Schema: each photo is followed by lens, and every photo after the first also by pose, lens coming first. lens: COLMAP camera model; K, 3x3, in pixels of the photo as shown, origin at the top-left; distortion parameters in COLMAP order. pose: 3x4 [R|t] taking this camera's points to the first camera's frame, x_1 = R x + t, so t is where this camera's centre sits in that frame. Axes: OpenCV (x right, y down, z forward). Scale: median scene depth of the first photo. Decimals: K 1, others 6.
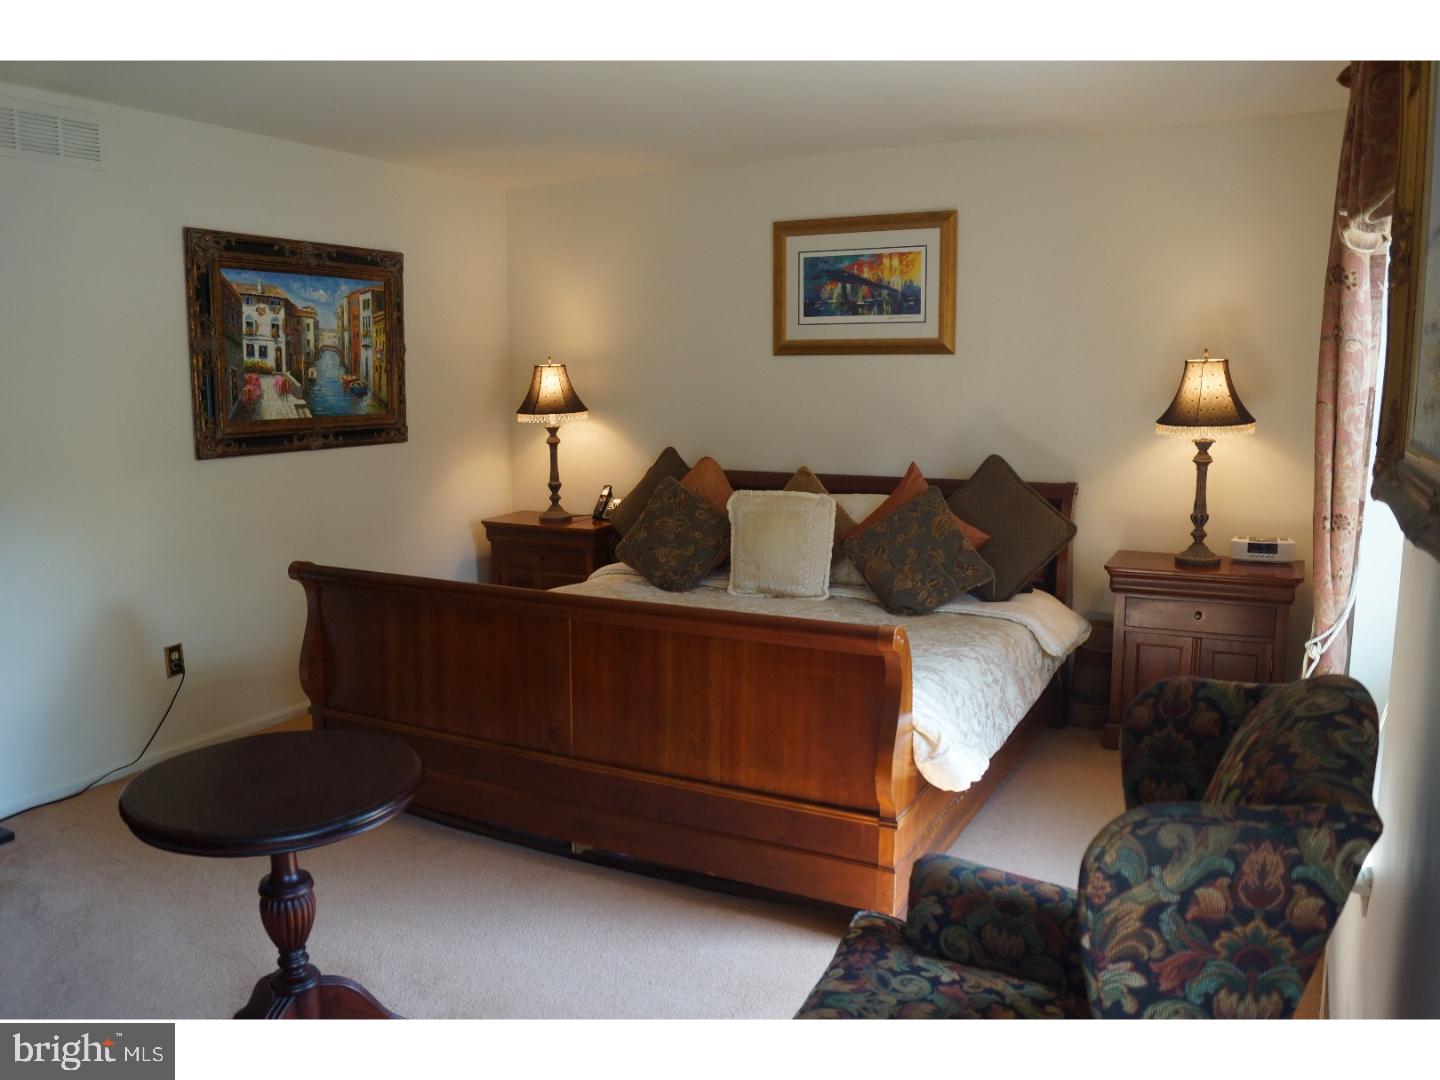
lens RADIAL K [[1133.3, 0, 720.2], [0, 1133.3, 539.1], [0, 0, 1]] dist [-0.068713, 0.004072]
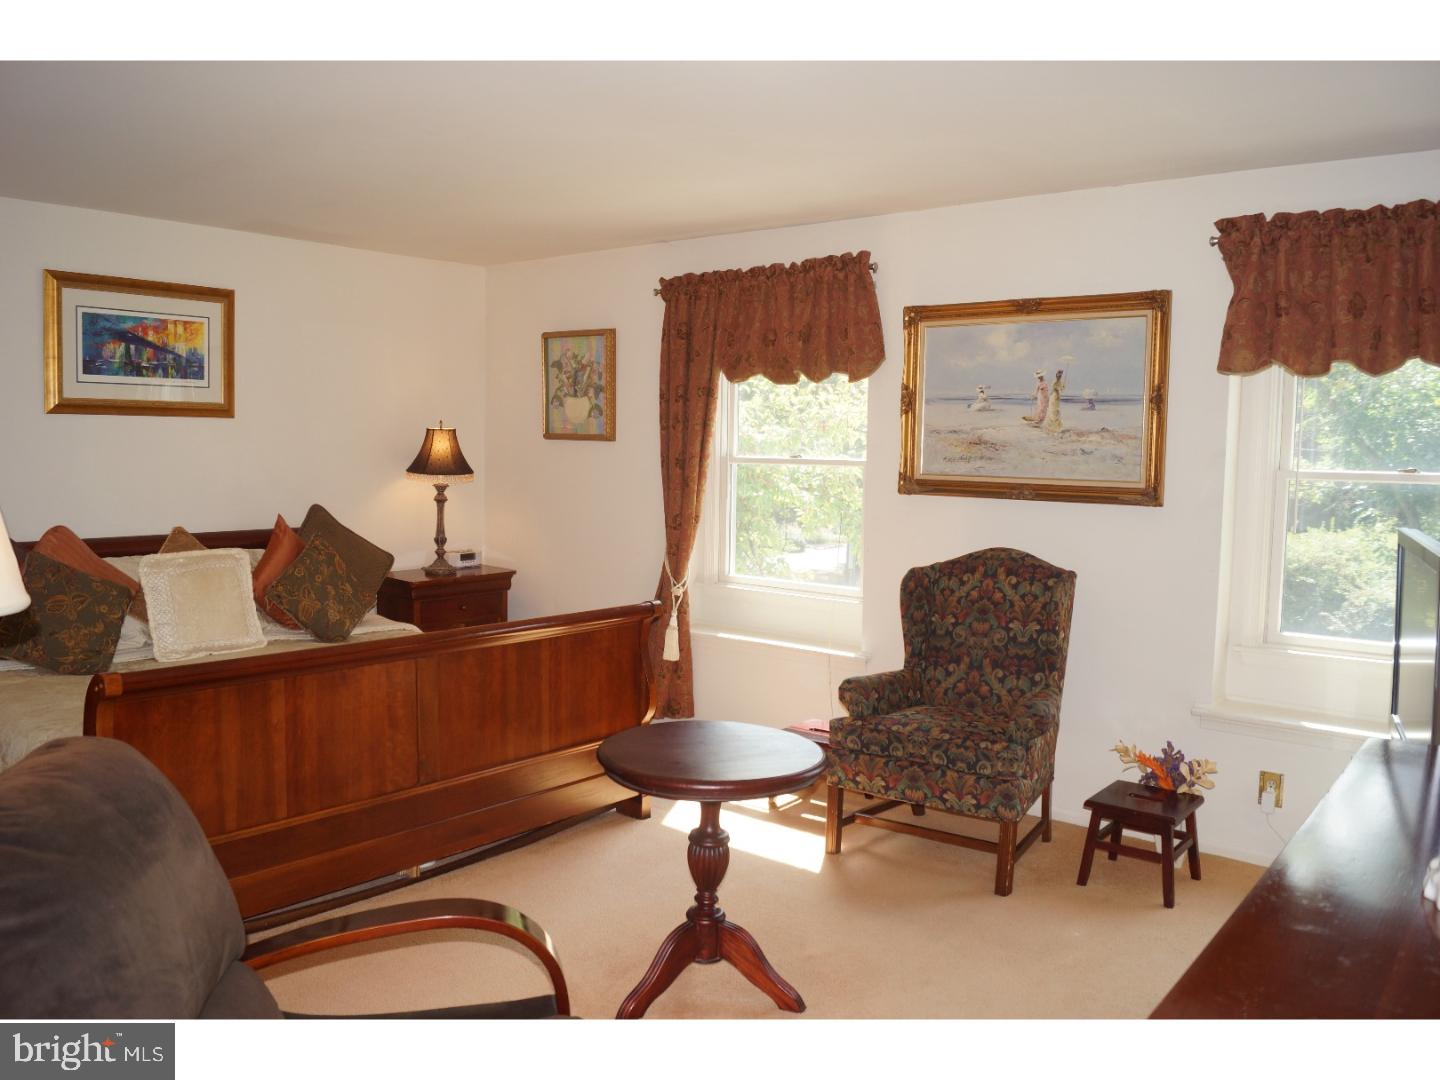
lens RADIAL K [[1133.3, 0, 718.1], [0, 1133.3, 535.2], [0, 0, 1]] dist [-0.068713, 0.004072]
pose [[0.206199, -0.075373, 0.975603, -0.770358], [0.117331, 0.991740, 0.051821, -0.050052], [-0.971450, 0.103783, 0.213340, 0.310897]]
